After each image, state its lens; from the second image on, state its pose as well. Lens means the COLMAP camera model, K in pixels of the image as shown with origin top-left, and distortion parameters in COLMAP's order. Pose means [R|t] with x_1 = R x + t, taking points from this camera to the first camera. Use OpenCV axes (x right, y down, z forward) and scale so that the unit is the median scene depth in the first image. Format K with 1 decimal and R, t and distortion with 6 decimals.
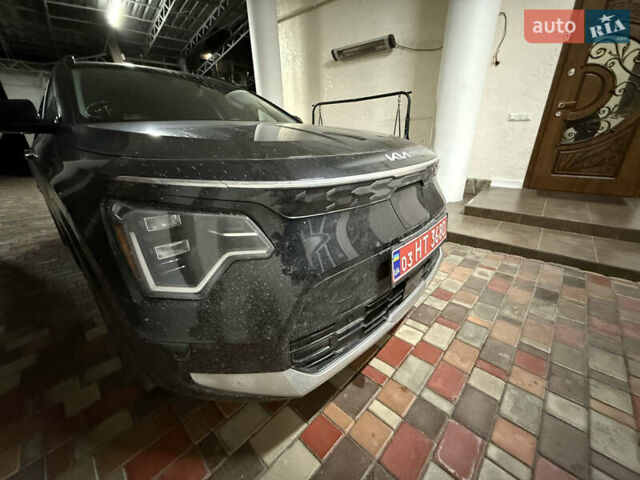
lens RADIAL K [[256.5, 0, 320.9], [0, 256.5, 242.3], [0, 0, 1]] dist [-0.001457, -0.000098]
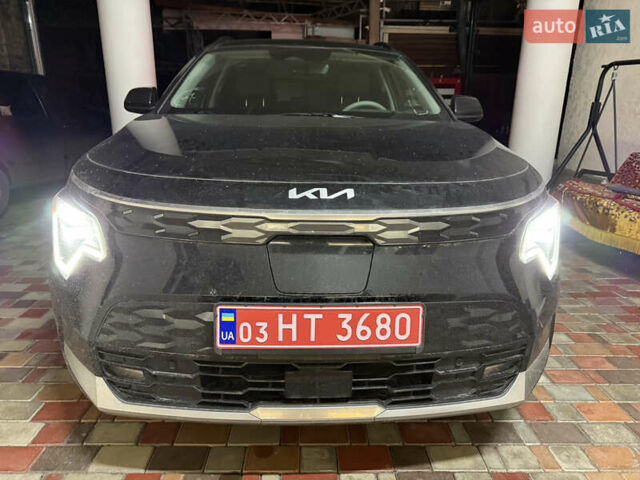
lens RADIAL K [[445.9, 0, 319.8], [0, 445.9, 236.8], [0, 0, 1]] dist [0.023862, -0.034899]
pose [[0.714135, 0.246242, -0.655268, 1.295328], [-0.305174, 0.951965, 0.025147, -0.287775], [0.629984, 0.182012, 0.754978, 0.106559]]
